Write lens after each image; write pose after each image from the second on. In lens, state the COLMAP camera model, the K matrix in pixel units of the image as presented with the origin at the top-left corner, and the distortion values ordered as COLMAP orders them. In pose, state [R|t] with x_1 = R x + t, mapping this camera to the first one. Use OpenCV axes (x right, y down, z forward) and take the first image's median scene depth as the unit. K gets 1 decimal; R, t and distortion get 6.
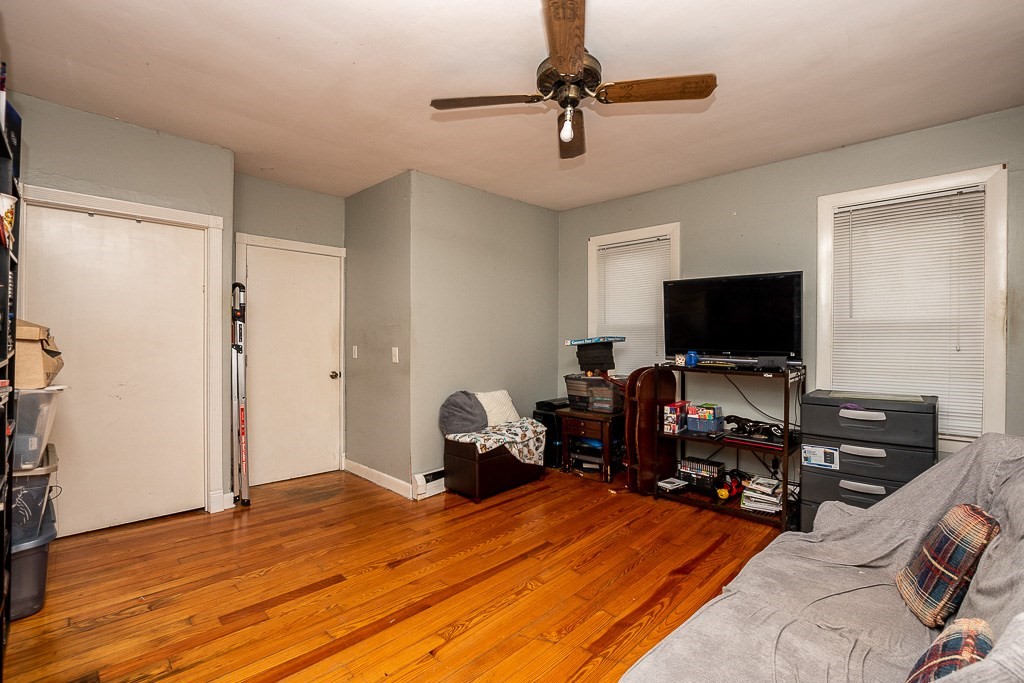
lens RADIAL K [[452.6, 0, 503.6], [0, 452.6, 337.4], [0, 0, 1]] dist [-0.027711, 0.000166]
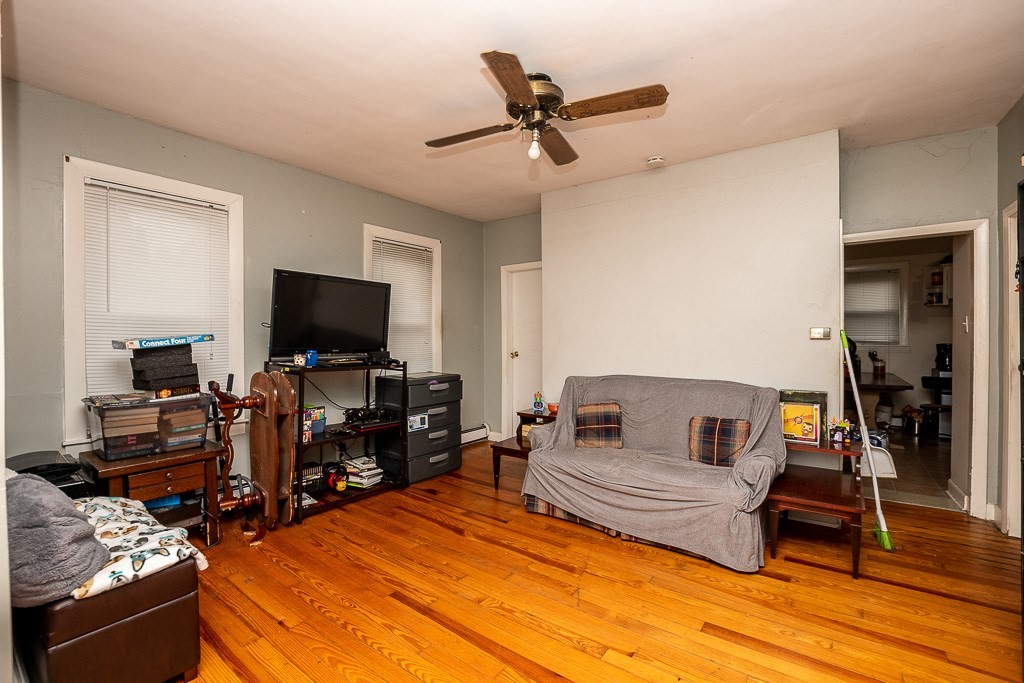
lens RADIAL K [[452.6, 0, 504.2], [0, 452.6, 344.4], [0, 0, 1]] dist [-0.027711, 0.000166]
pose [[-0.124450, -0.017738, 0.992067, -0.594380], [-0.002008, 0.999843, 0.017625, 0.000886], [-0.992224, 0.000201, -0.124466, 0.762518]]
